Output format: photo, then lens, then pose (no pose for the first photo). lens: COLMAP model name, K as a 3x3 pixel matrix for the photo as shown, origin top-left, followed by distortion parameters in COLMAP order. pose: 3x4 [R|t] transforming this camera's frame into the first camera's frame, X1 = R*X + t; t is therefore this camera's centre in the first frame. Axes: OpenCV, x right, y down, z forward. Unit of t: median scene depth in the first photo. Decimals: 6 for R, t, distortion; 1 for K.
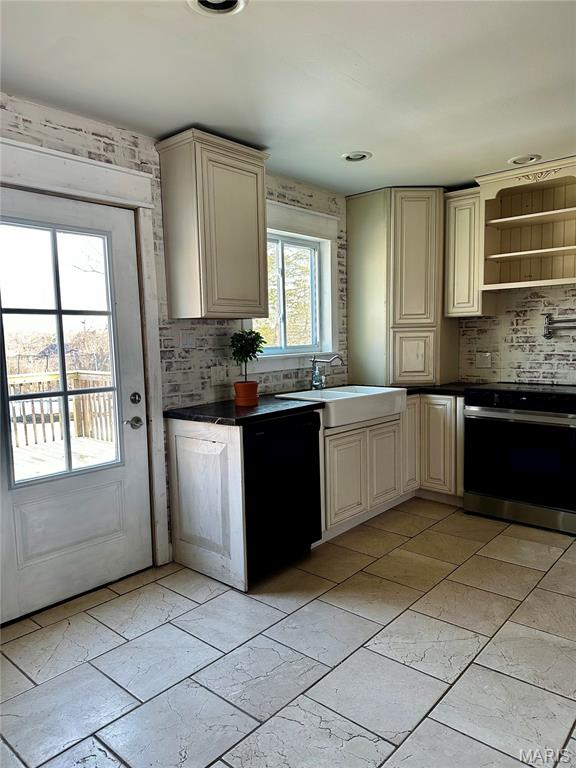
lens RADIAL K [[535.2, 0, 288.2], [0, 535.2, 387.5], [0, 0, 1]] dist [0.152923, -0.260936]
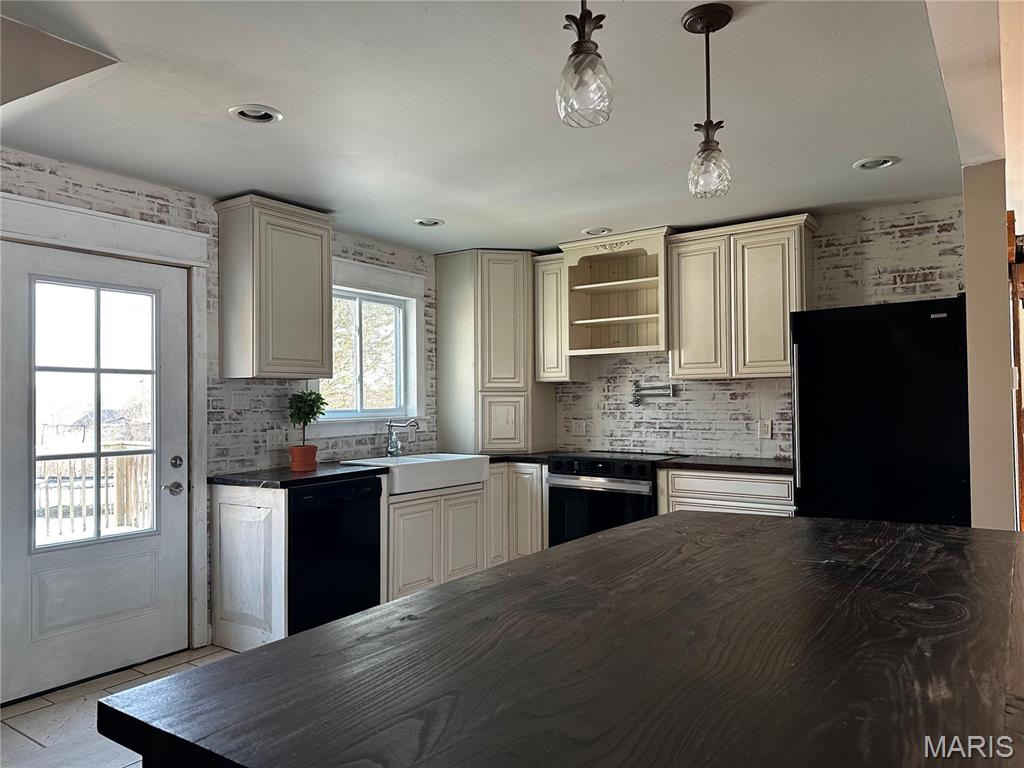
lens RADIAL K [[708.2, 0, 512.0], [0, 708.2, 384.0], [0, 0, 1]] dist [0.146266, -0.240619]
pose [[0.993257, 0.015829, 0.114845, 0.111088], [-0.001723, 0.992540, -0.121907, 0.027744], [-0.115918, 0.120887, 0.985875, -0.237148]]
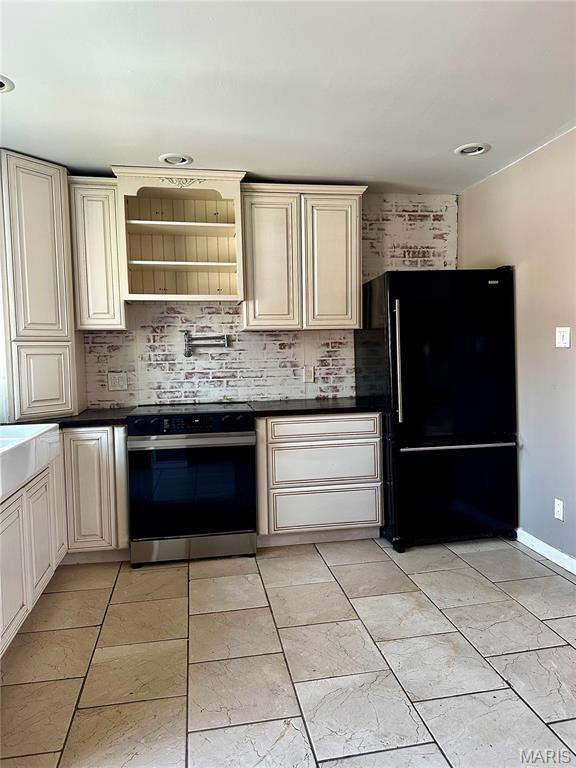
lens RADIAL K [[531.2, 0, 294.9], [0, 531.2, 384.4], [0, 0, 1]] dist [0.146266, -0.240619]
pose [[0.620253, -0.047074, 0.782988, -0.149982], [0.079678, 0.996816, -0.003187, -0.022804], [-0.780345, 0.064364, 0.622028, 0.277630]]
